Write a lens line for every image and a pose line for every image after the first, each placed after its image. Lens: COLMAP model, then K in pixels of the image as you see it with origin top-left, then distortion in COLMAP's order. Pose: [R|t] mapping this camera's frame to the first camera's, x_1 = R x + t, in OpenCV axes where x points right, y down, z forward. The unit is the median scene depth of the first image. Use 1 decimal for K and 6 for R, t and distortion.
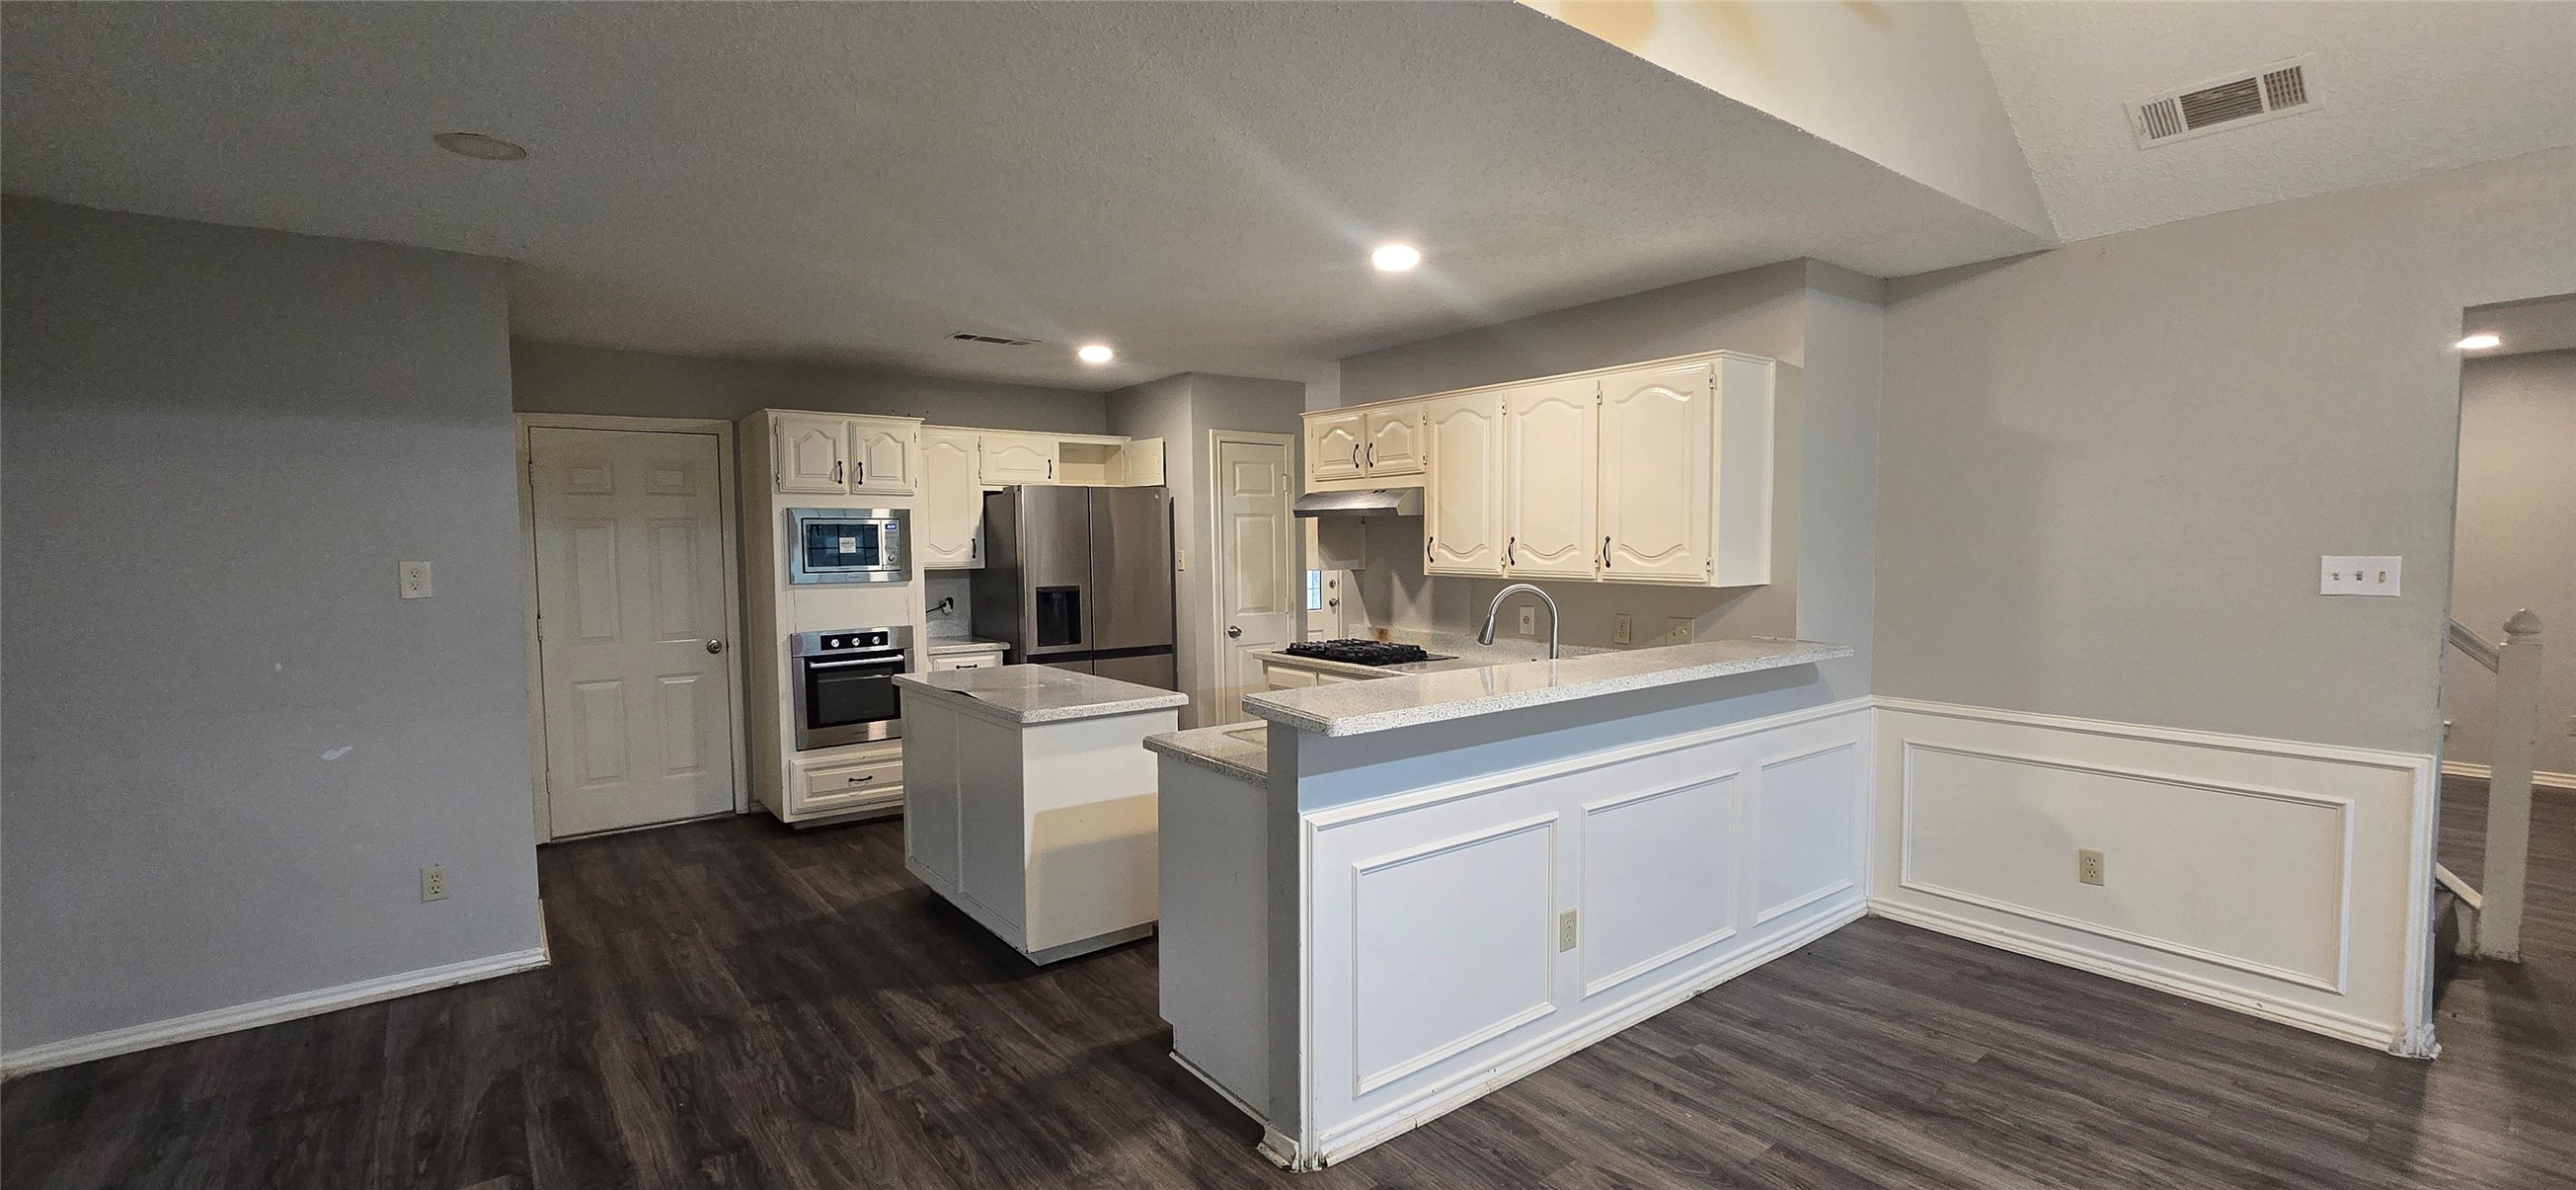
lens RADIAL K [[1053.0, 0, 1286.2], [0, 1053.0, 600.4], [0, 0, 1]] dist [-0.012098, -0.000296]
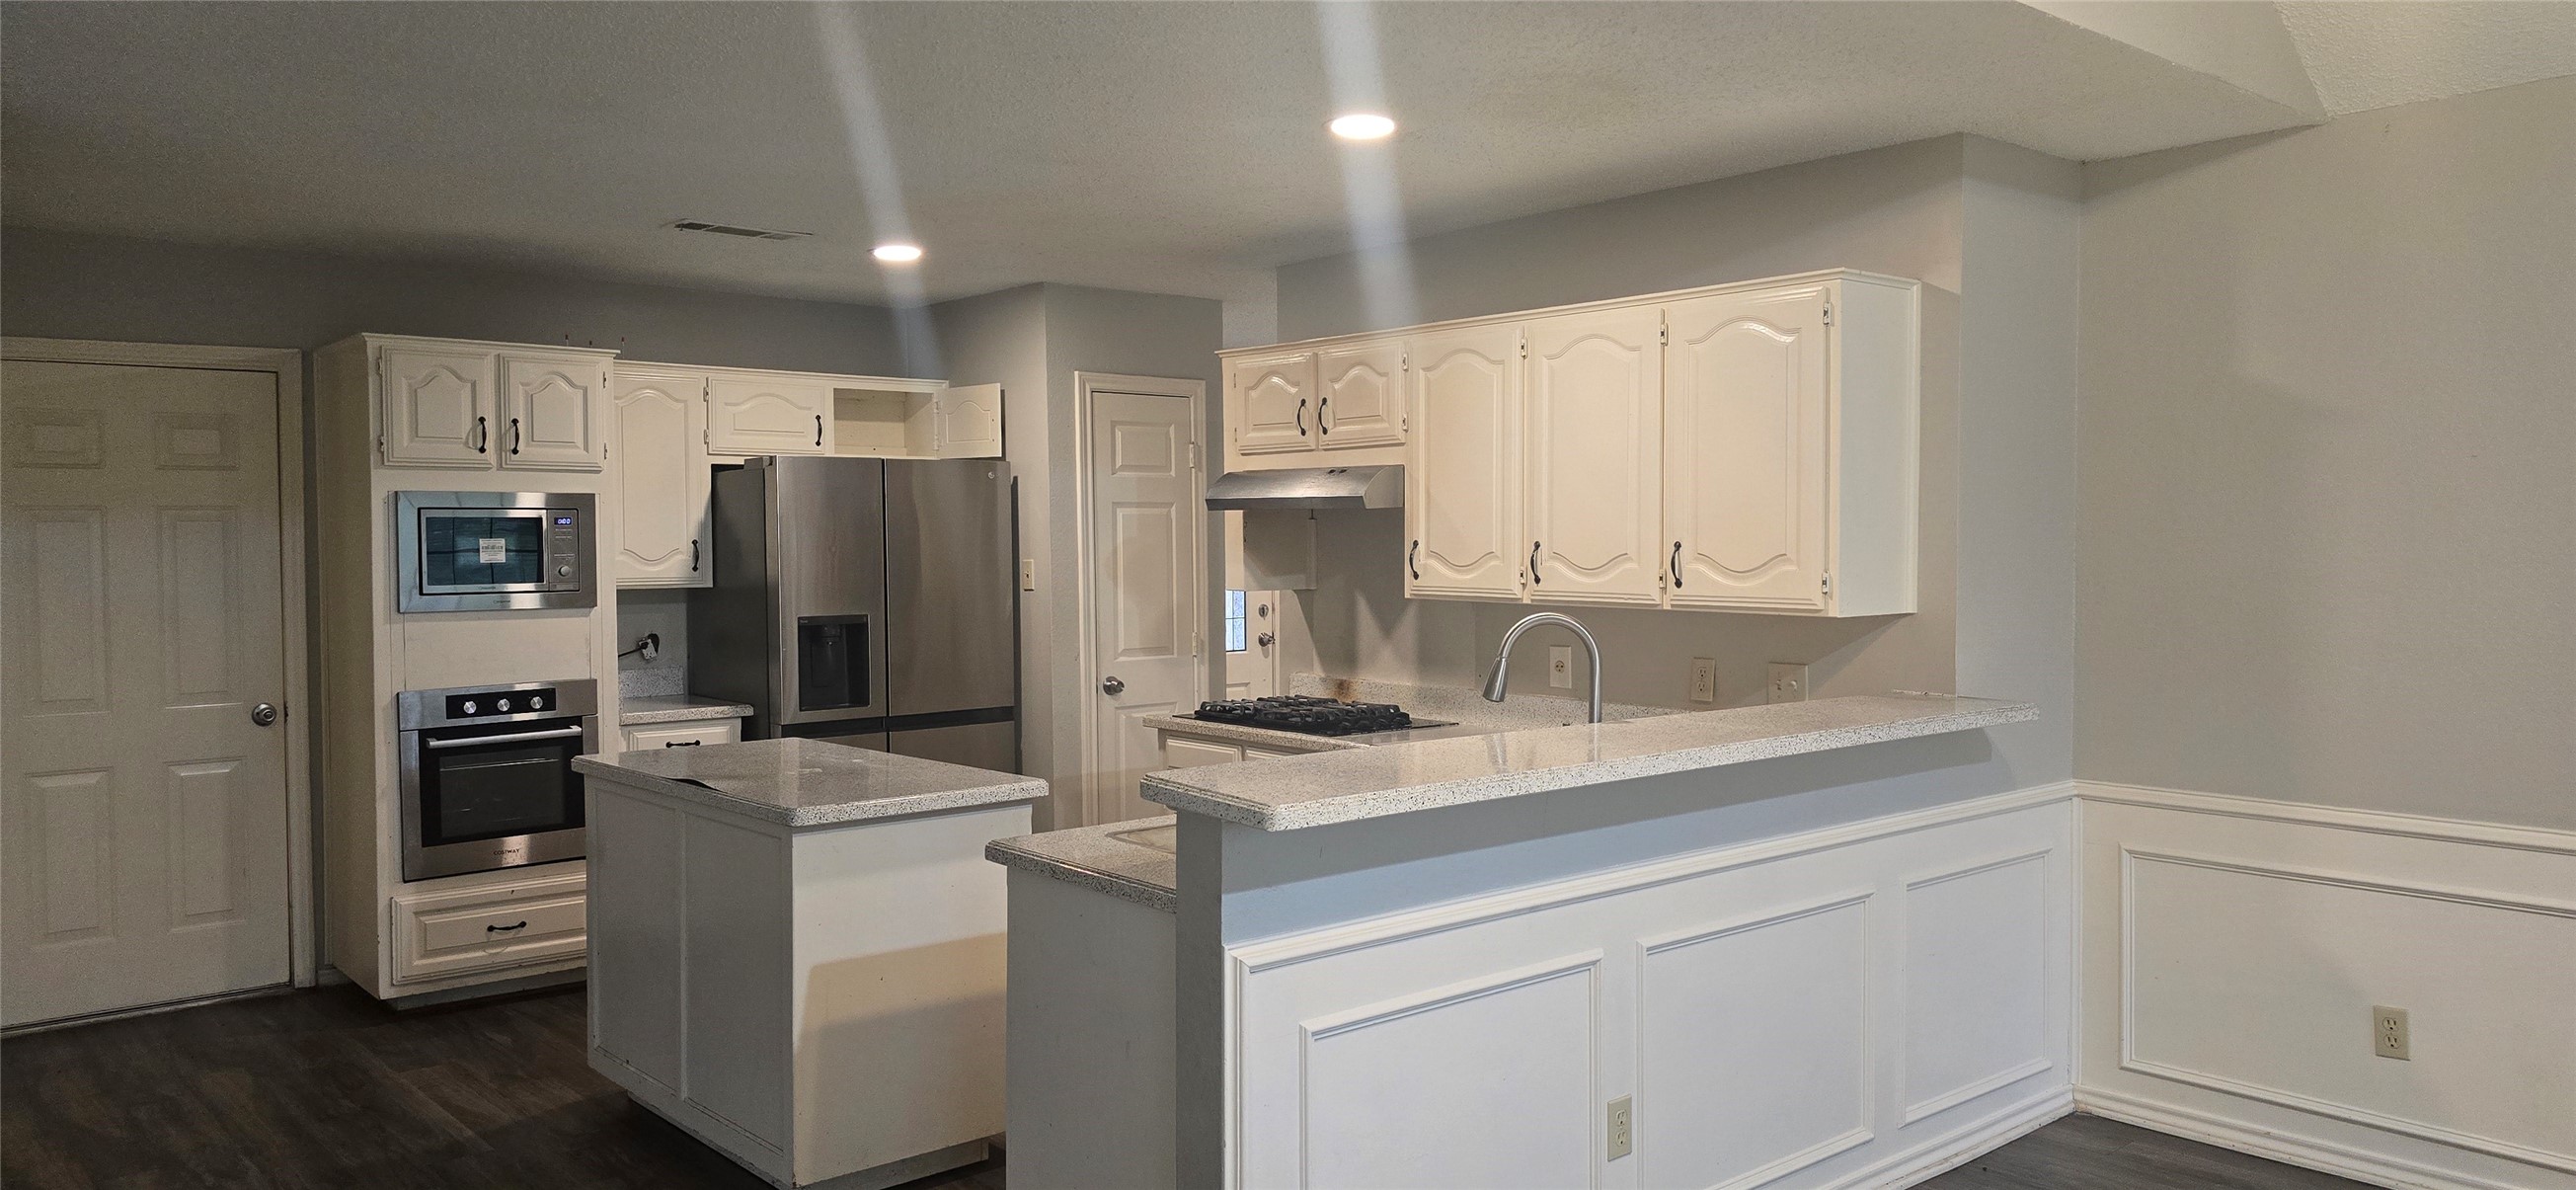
lens RADIAL K [[1757.2, 0, 1285.3], [0, 1757.2, 587.3], [0, 0, 1]] dist [0.068752, -0.049570]
pose [[0.998220, 0.000202, 0.059638, -0.009443], [0.001457, 0.999613, -0.027770, -0.000591], [-0.059621, 0.027807, 0.997834, -0.092442]]
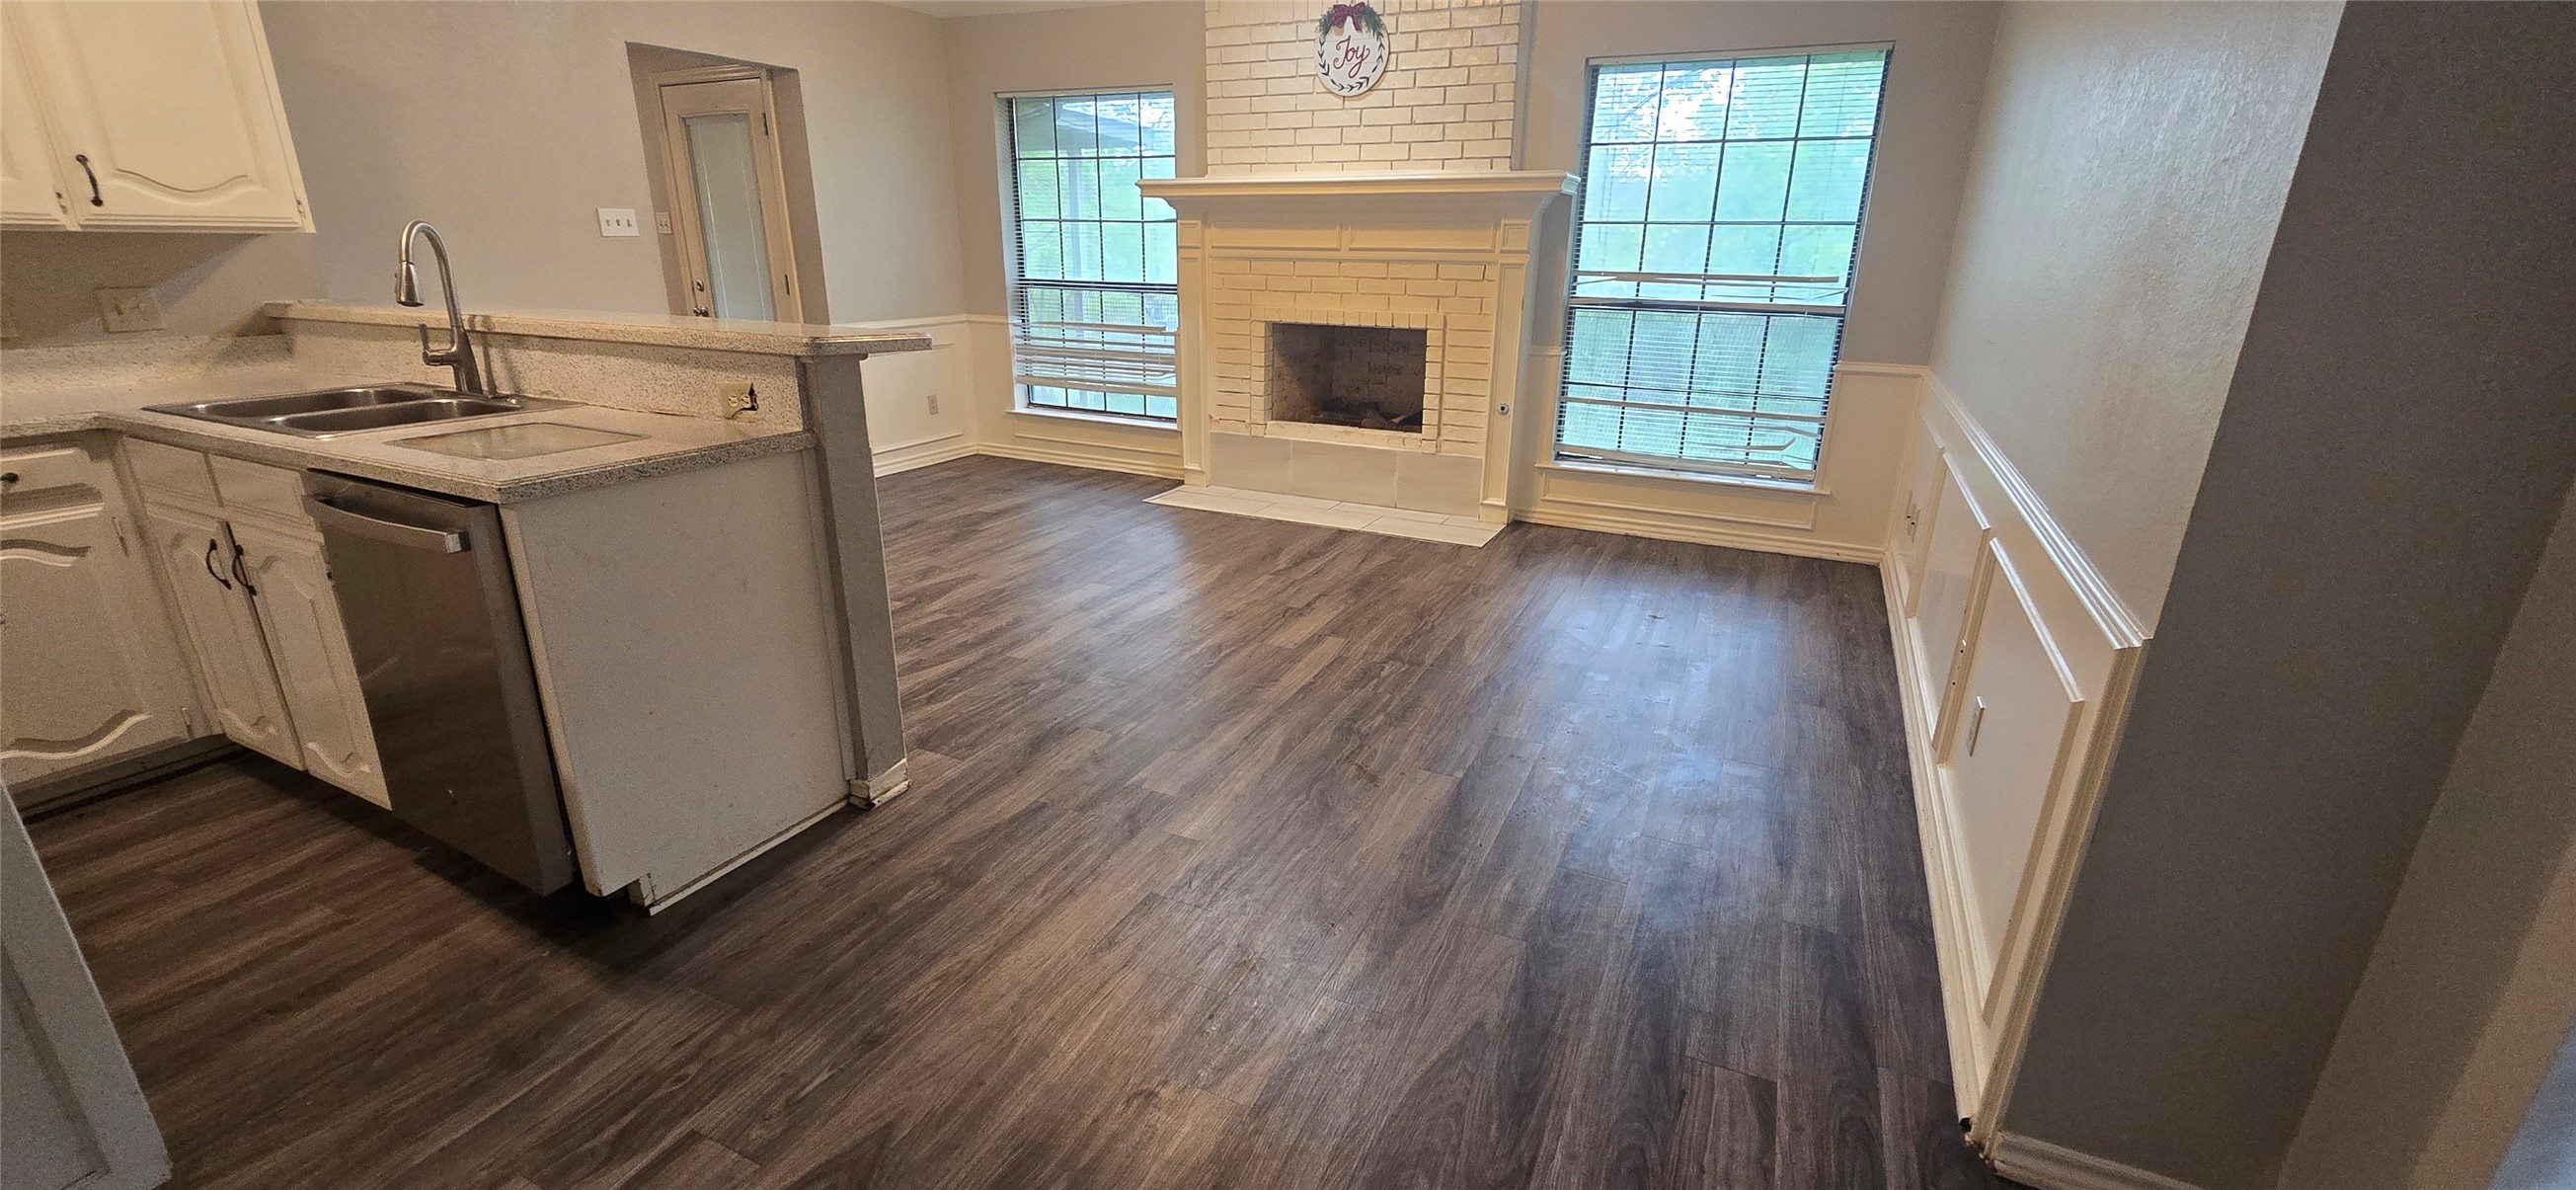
lens RADIAL K [[1045.0, 0, 1288.0], [0, 1045.0, 595.0], [0, 0, 1]] dist [-0.001429, 0.000014]
pose [[-0.448758, -0.287341, 0.846198, -0.569283], [0.043389, 0.938775, 0.341787, 0.005358], [-0.892600, 0.190095, -0.408815, 0.585910]]
